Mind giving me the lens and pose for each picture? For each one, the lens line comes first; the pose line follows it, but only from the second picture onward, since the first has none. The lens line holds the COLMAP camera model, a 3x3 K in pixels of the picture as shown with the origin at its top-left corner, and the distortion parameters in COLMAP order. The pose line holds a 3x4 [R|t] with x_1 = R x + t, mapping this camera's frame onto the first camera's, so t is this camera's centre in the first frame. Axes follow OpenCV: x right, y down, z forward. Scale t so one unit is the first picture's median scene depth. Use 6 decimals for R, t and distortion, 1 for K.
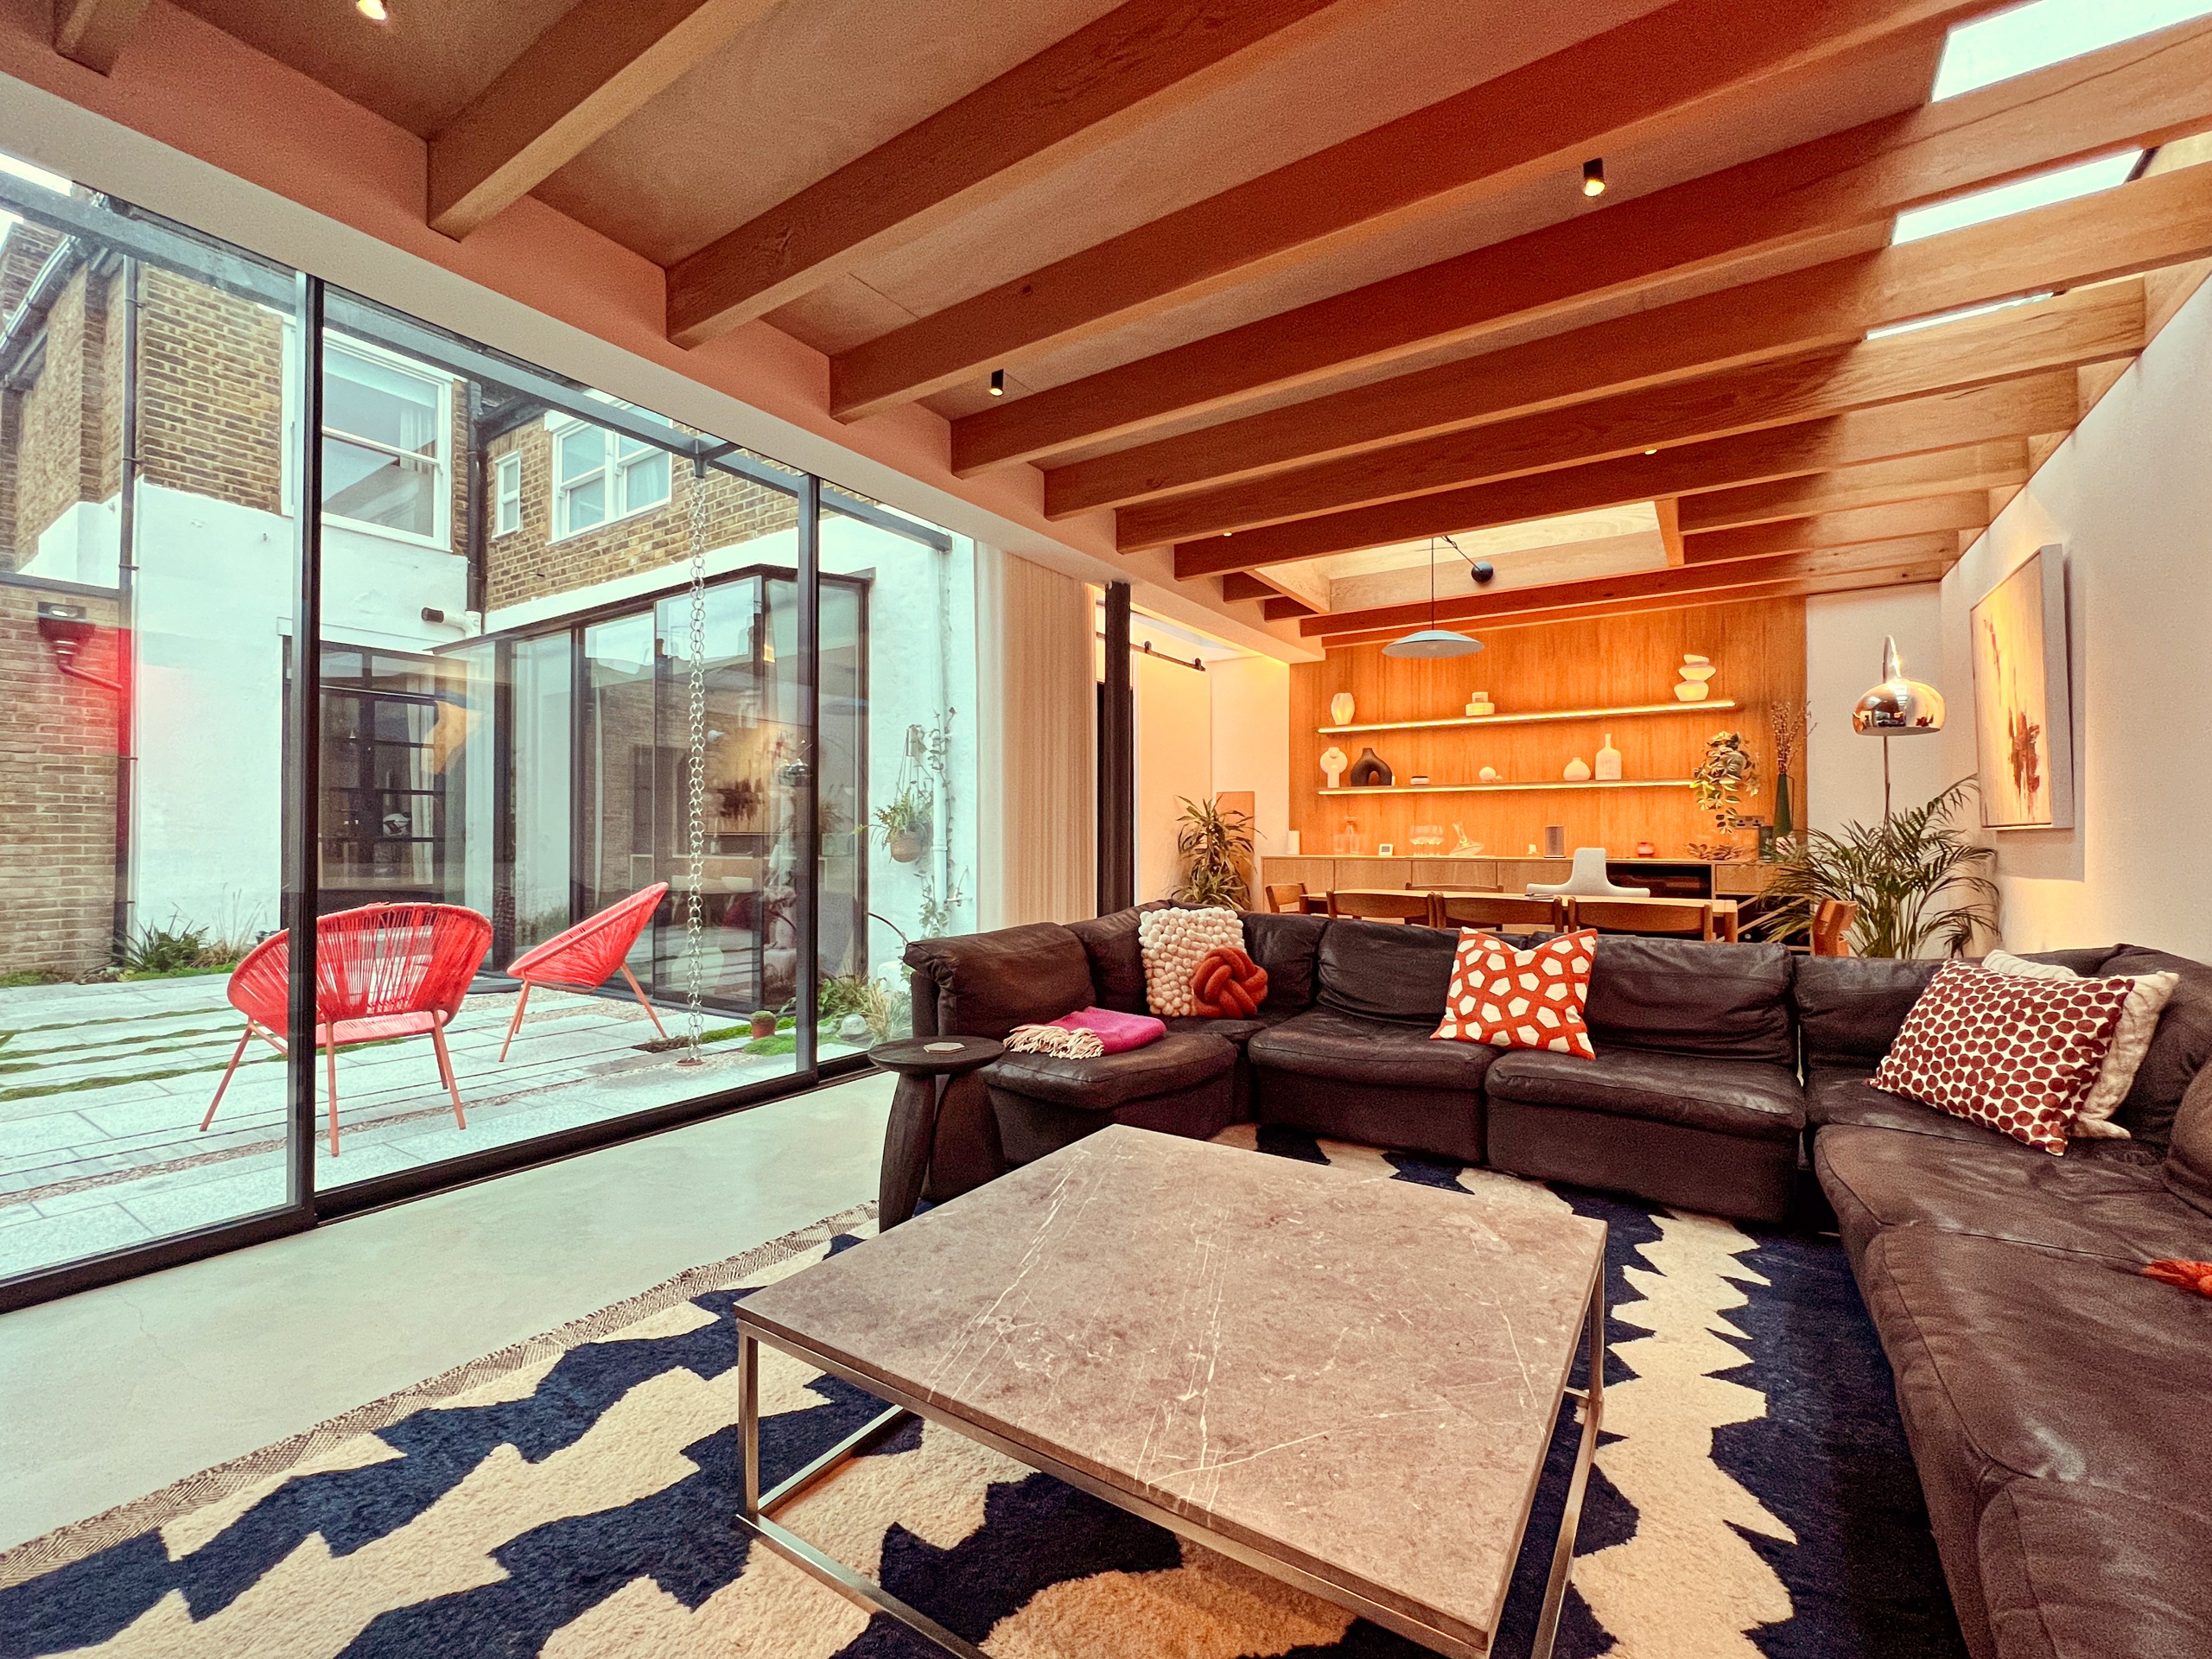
lens RADIAL K [[904.2, 0, 1109.7], [0, 904.2, 826.7], [0, 0, 1]] dist [-0.000288, -0.000413]
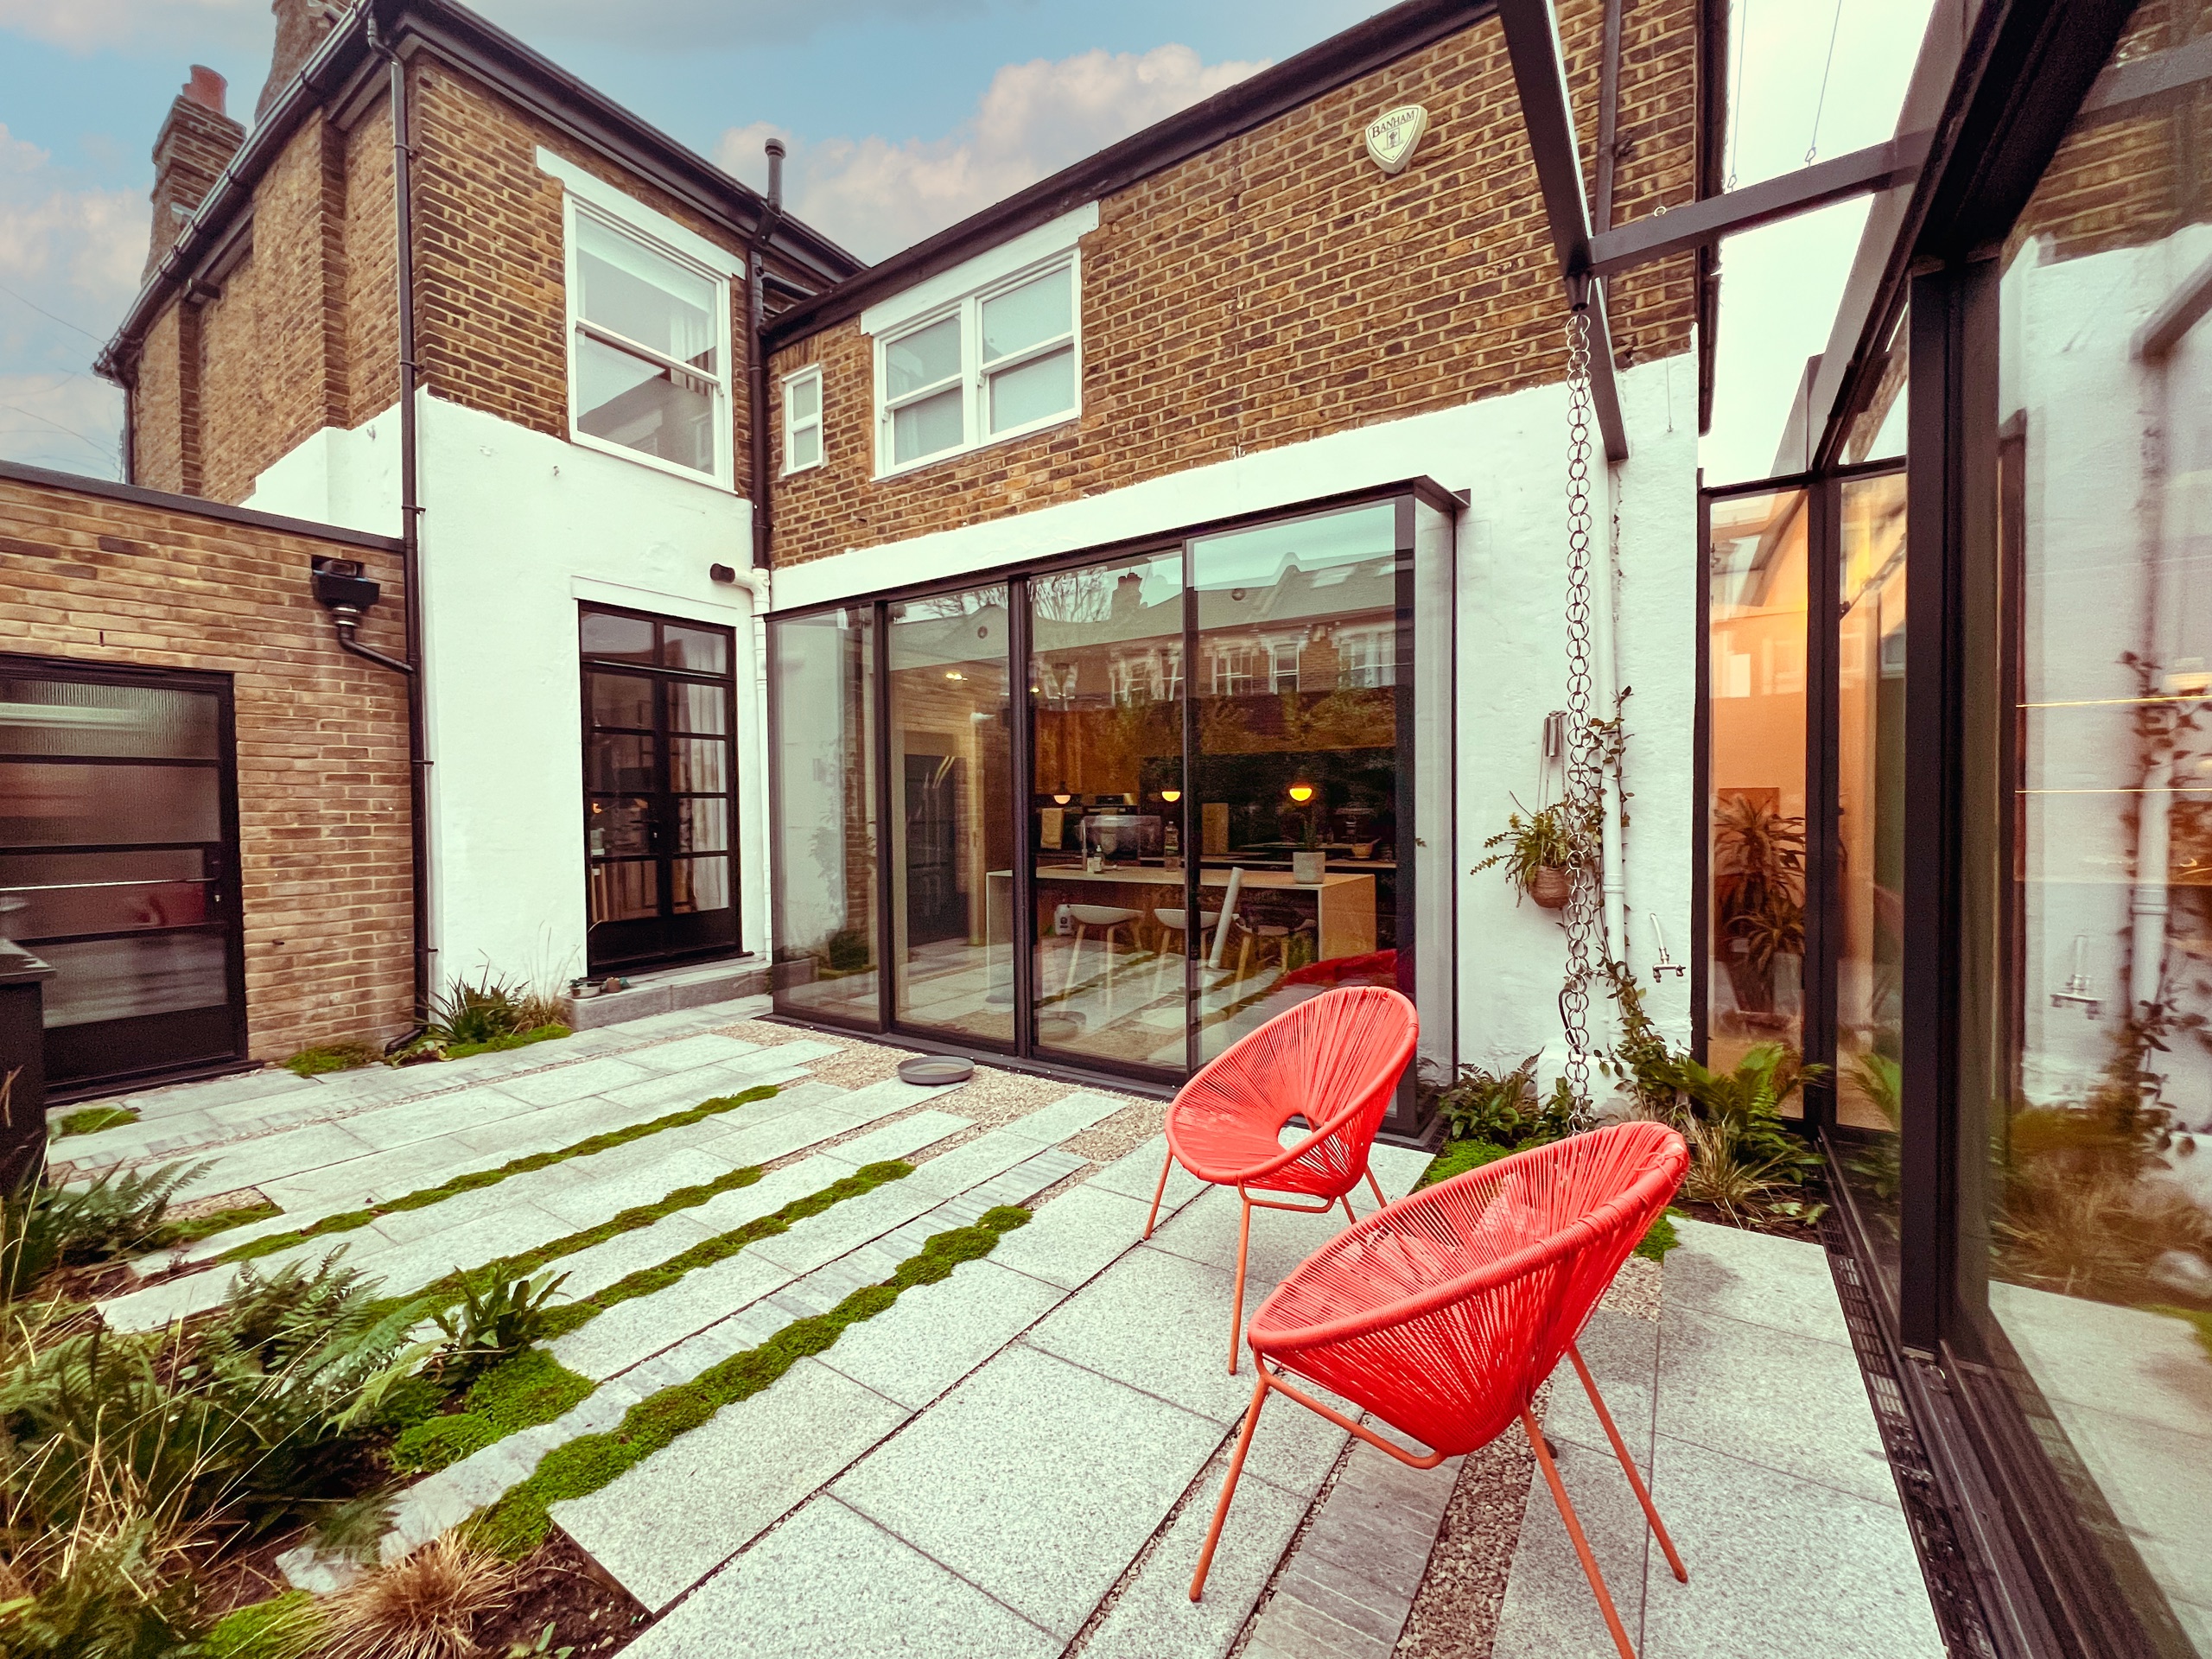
lens RADIAL K [[904.2, 0, 1099.9], [0, 904.2, 828.1], [0, 0, 1]] dist [-0.000288, -0.000413]
pose [[0.999594, -0.005954, -0.027846, -0.462419], [0.007001, 0.999266, 0.037660, -0.042514], [0.027602, -0.037840, 0.998903, 0.235531]]
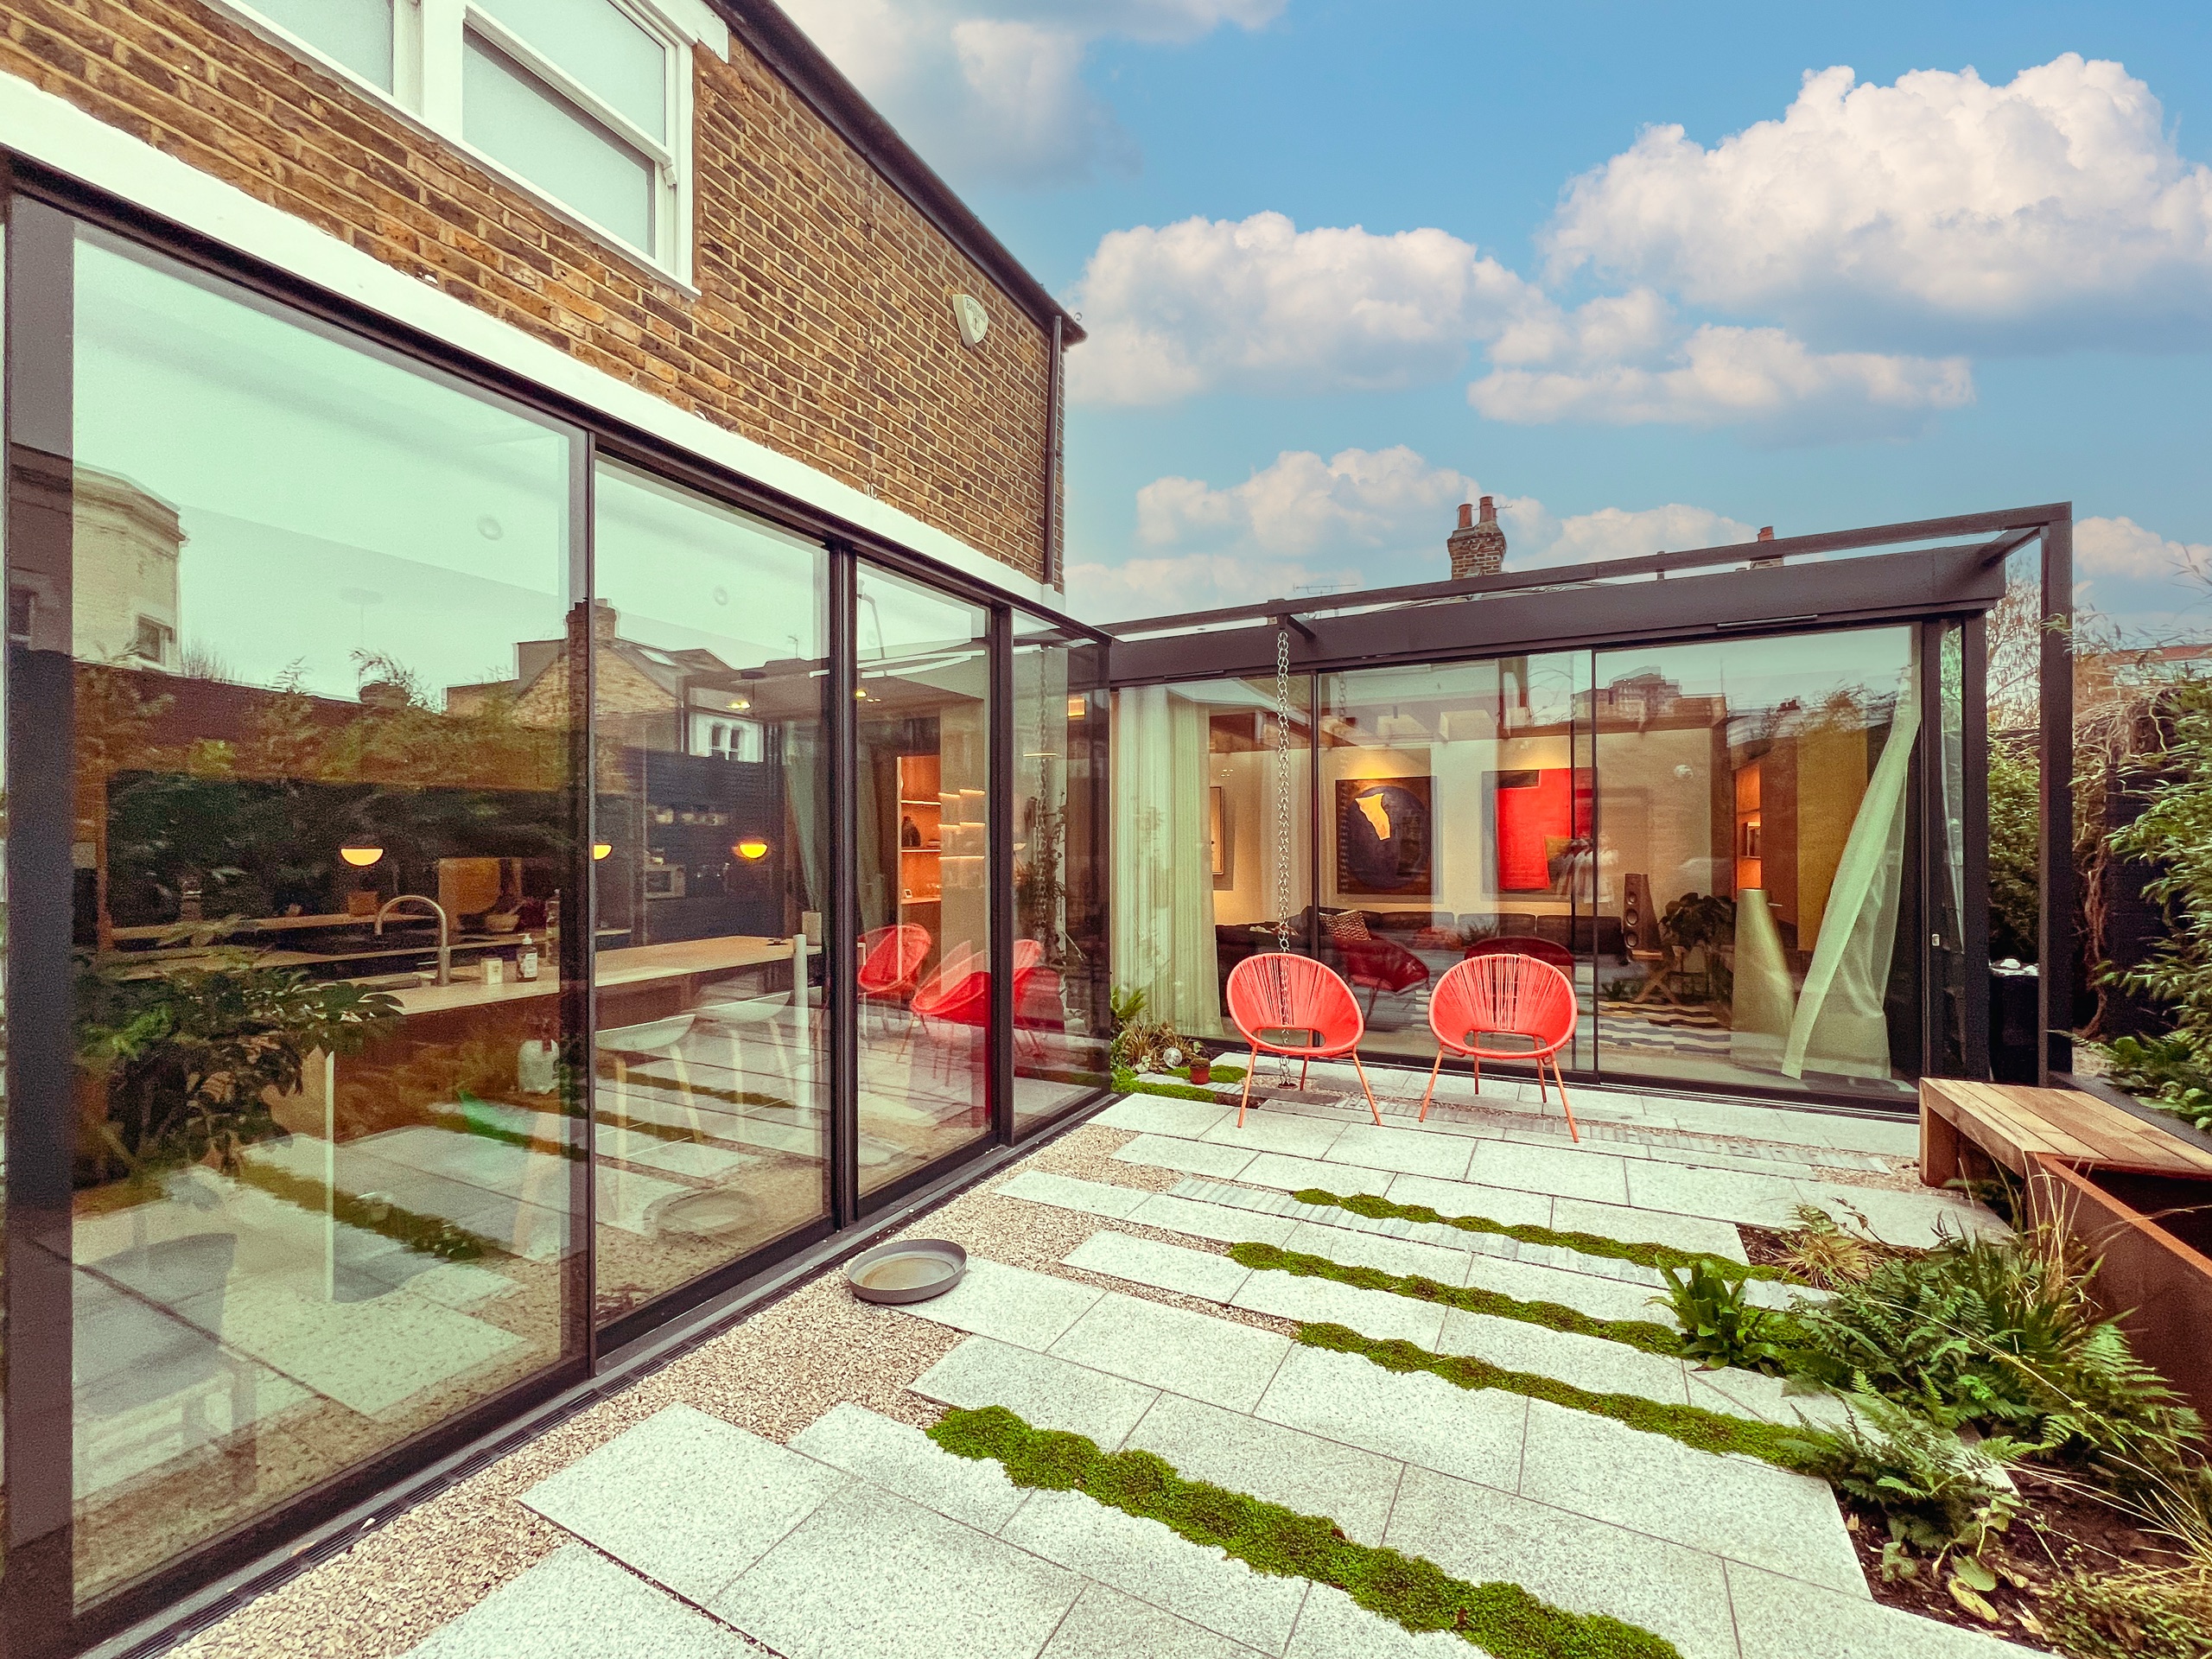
lens RADIAL K [[904.2, 0, 1089.0], [0, 904.2, 838.7], [0, 0, 1]] dist [-0.000288, -0.000413]
pose [[-0.078754, 0.011236, 0.996831, -1.035242], [-0.004616, 0.999922, -0.011636, -0.043254], [-0.996883, -0.005518, -0.078696, 0.828794]]
